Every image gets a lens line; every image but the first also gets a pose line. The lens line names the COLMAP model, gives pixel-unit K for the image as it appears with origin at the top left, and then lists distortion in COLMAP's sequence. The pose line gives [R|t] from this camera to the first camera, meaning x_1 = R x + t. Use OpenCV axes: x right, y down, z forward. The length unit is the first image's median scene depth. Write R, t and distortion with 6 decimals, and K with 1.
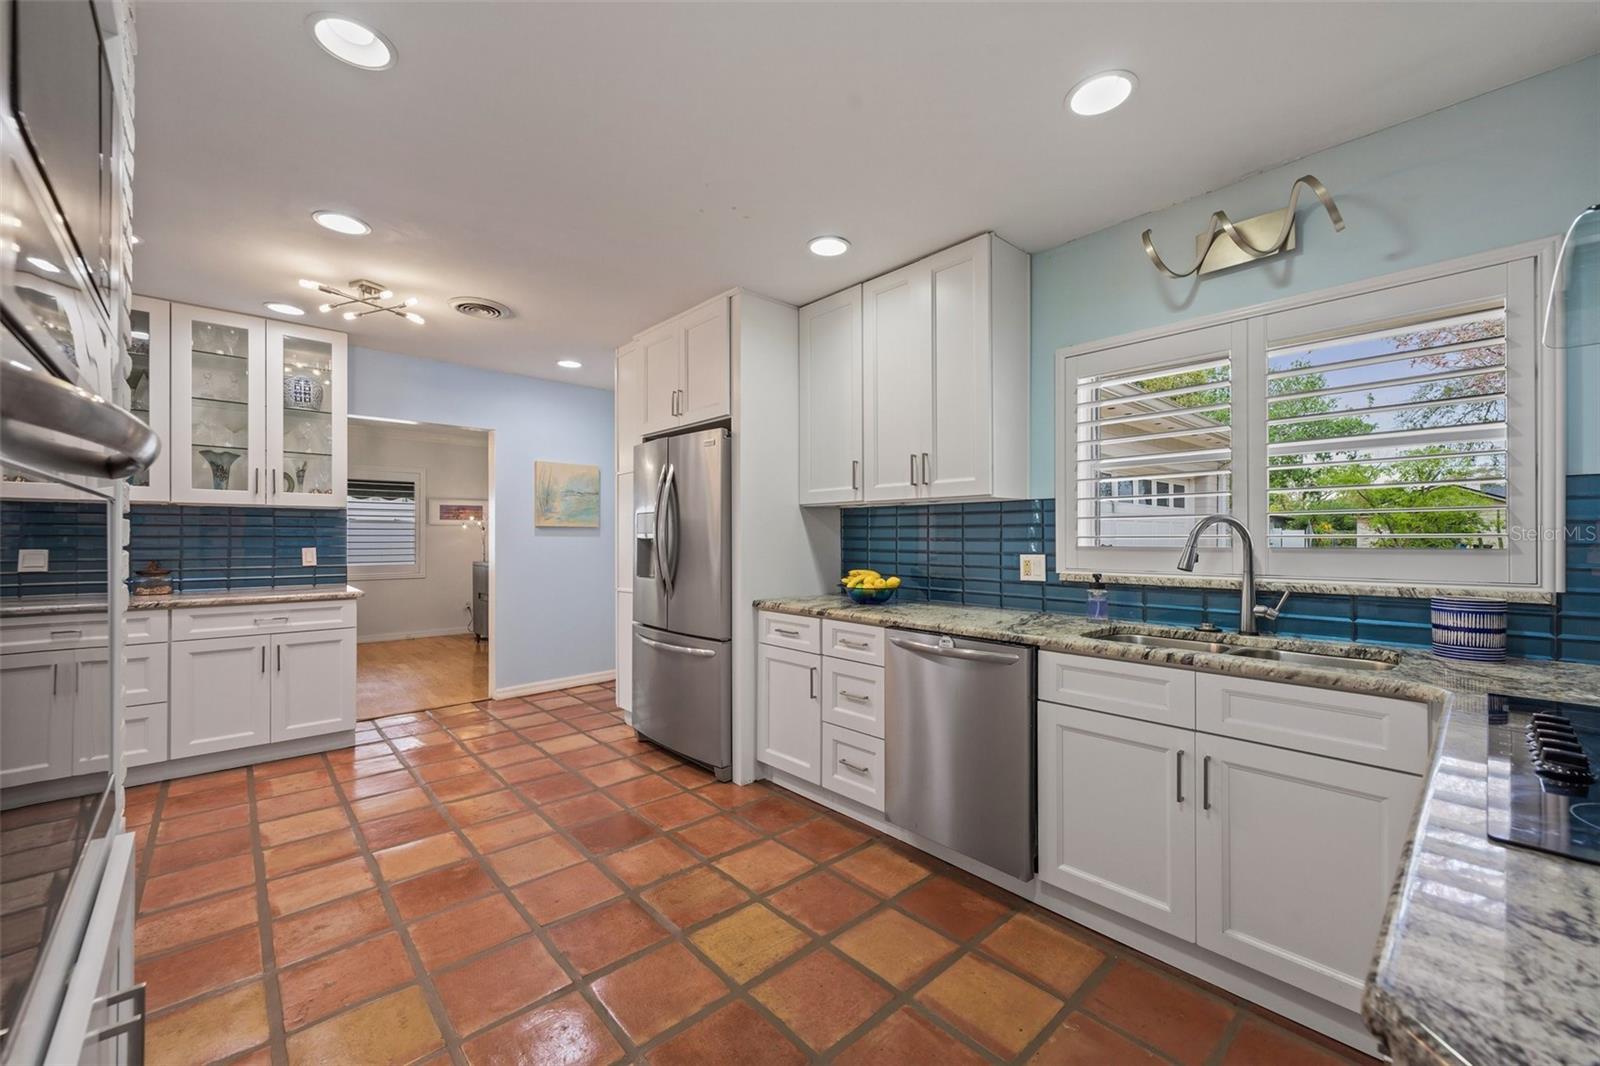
lens RADIAL K [[631.6, 0, 812.3], [0, 631.6, 537.3], [0, 0, 1]] dist [0.003544, -0.000550]
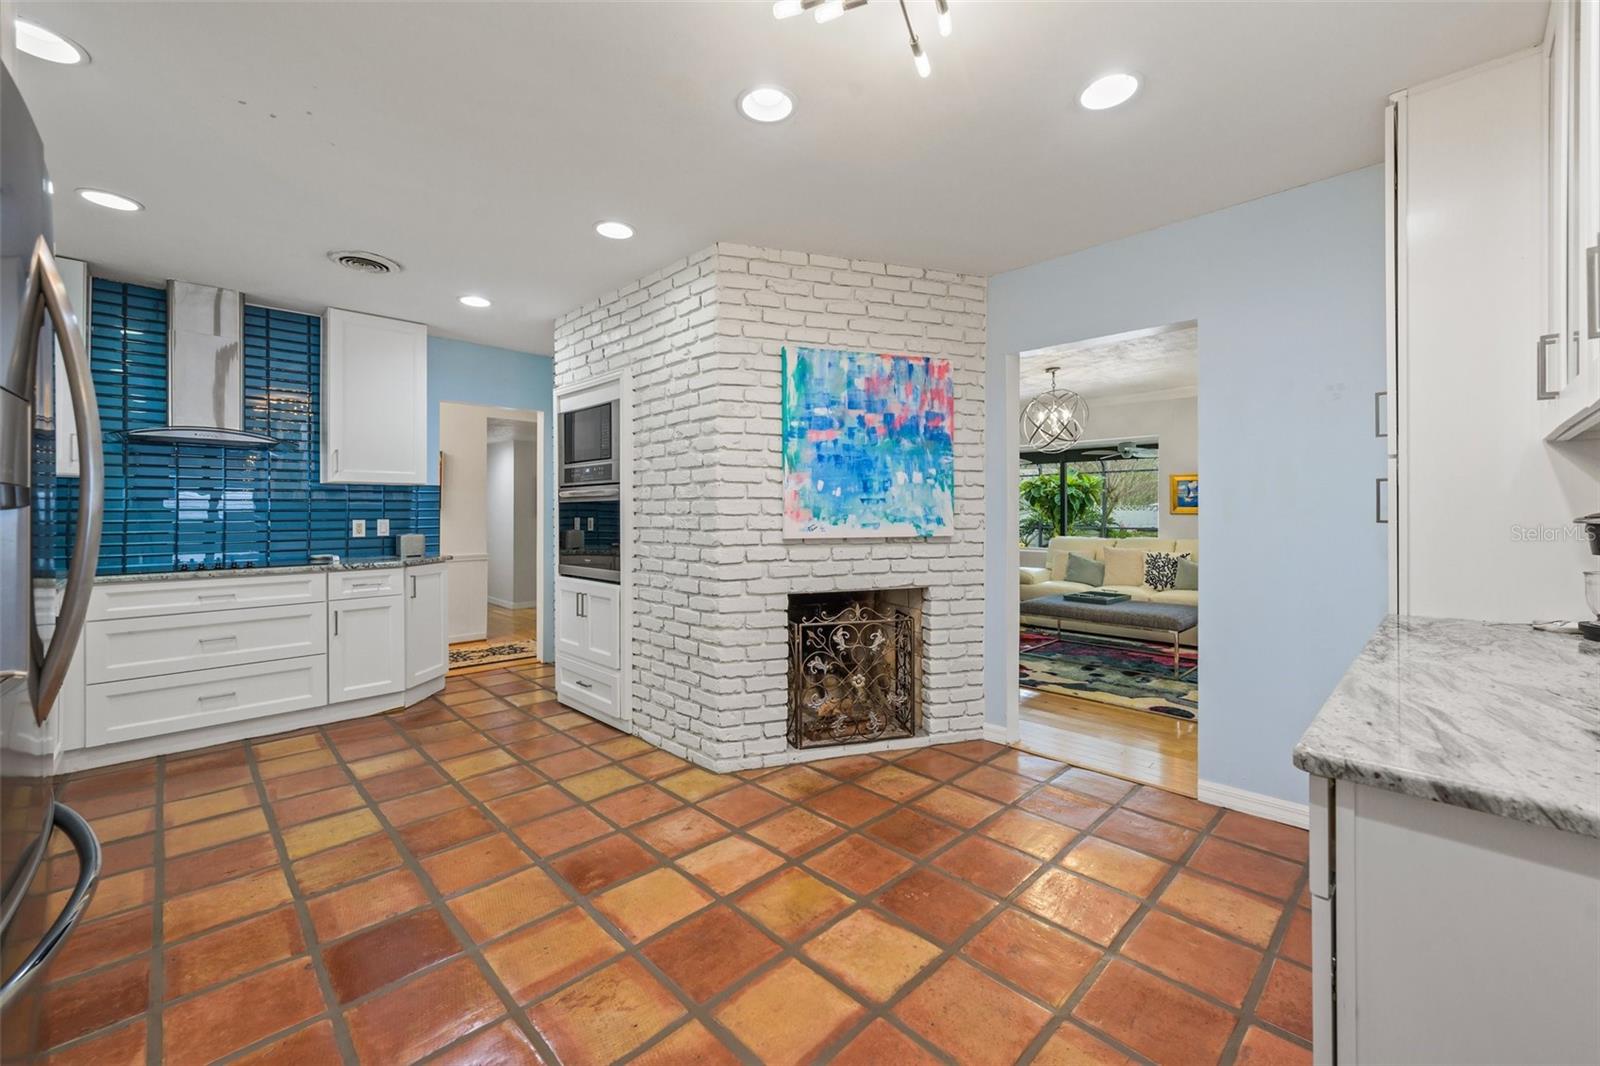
lens RADIAL K [[631.6, 0, 810.1], [0, 631.6, 512.5], [0, 0, 1]] dist [0.003544, -0.000550]
pose [[-0.999253, -0.005001, -0.038325, -0.685409], [-0.004970, 0.999987, -0.000902, 0.004909], [0.038329, -0.000711, -0.999265, 1.586735]]
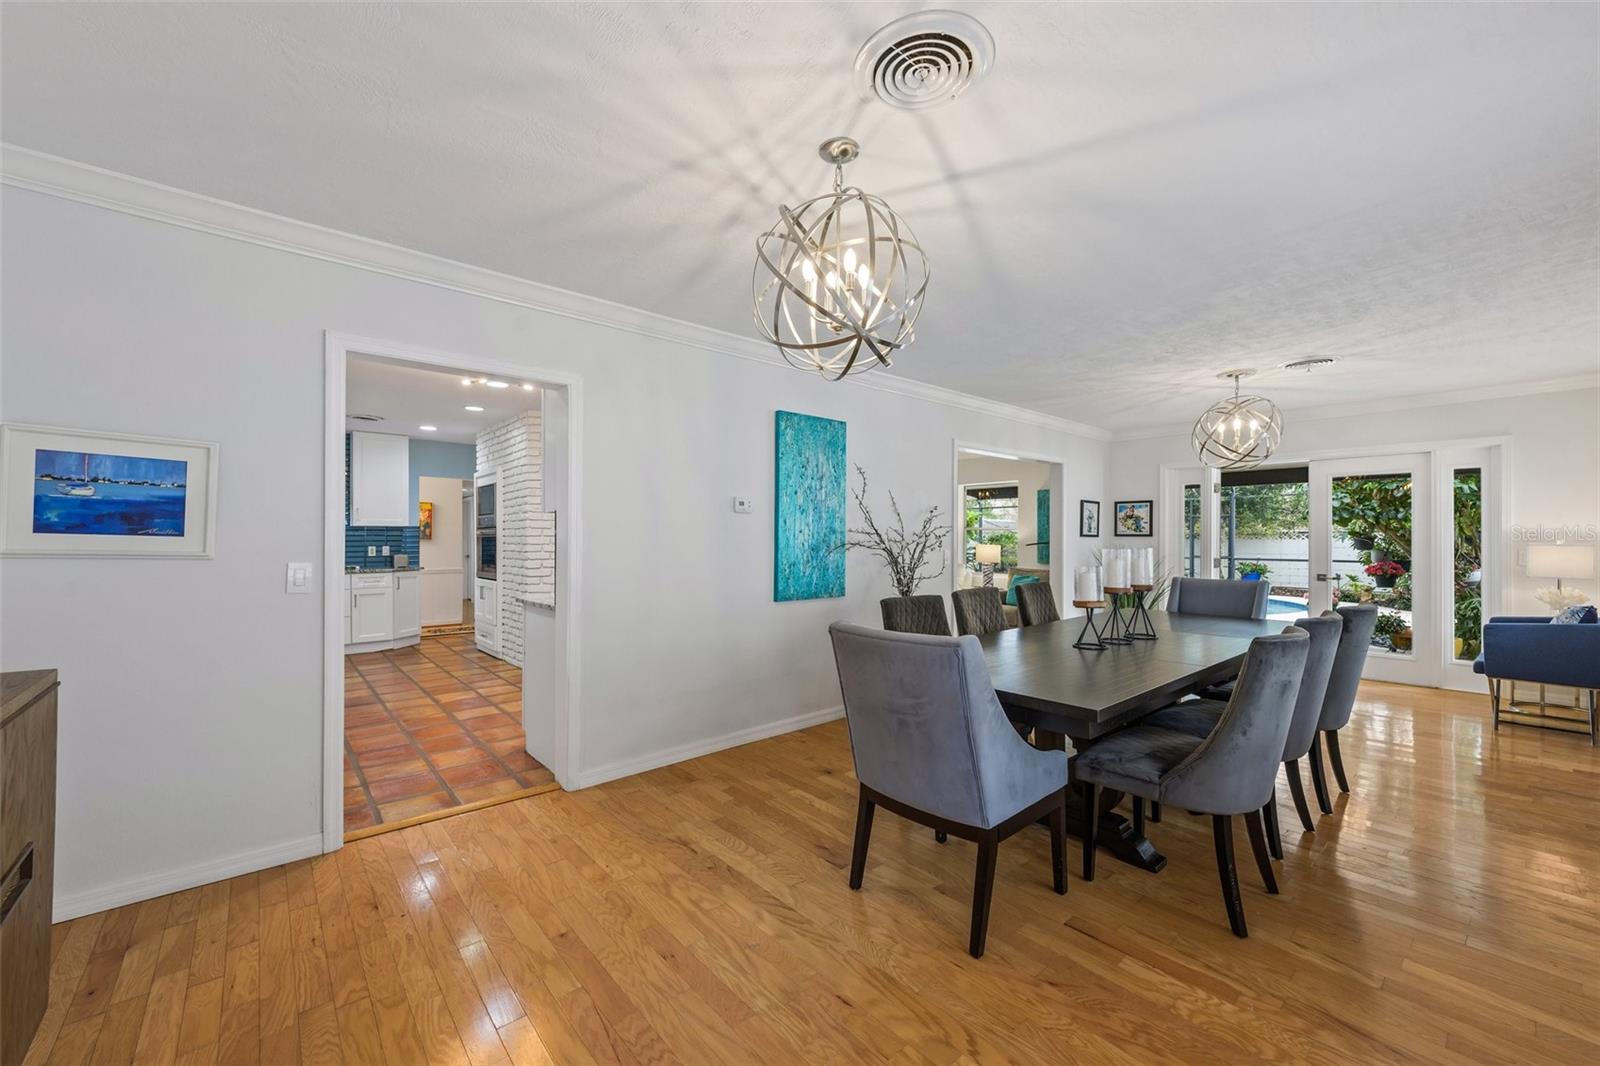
lens RADIAL K [[631.6, 0, 803.7], [0, 631.6, 541.5], [0, 0, 1]] dist [0.003544, -0.000550]
pose [[-0.999242, -0.007059, 0.038292, -1.598744], [-0.006954, 0.999972, 0.002850, -0.014067], [-0.038311, 0.002582, -0.999263, 2.644819]]
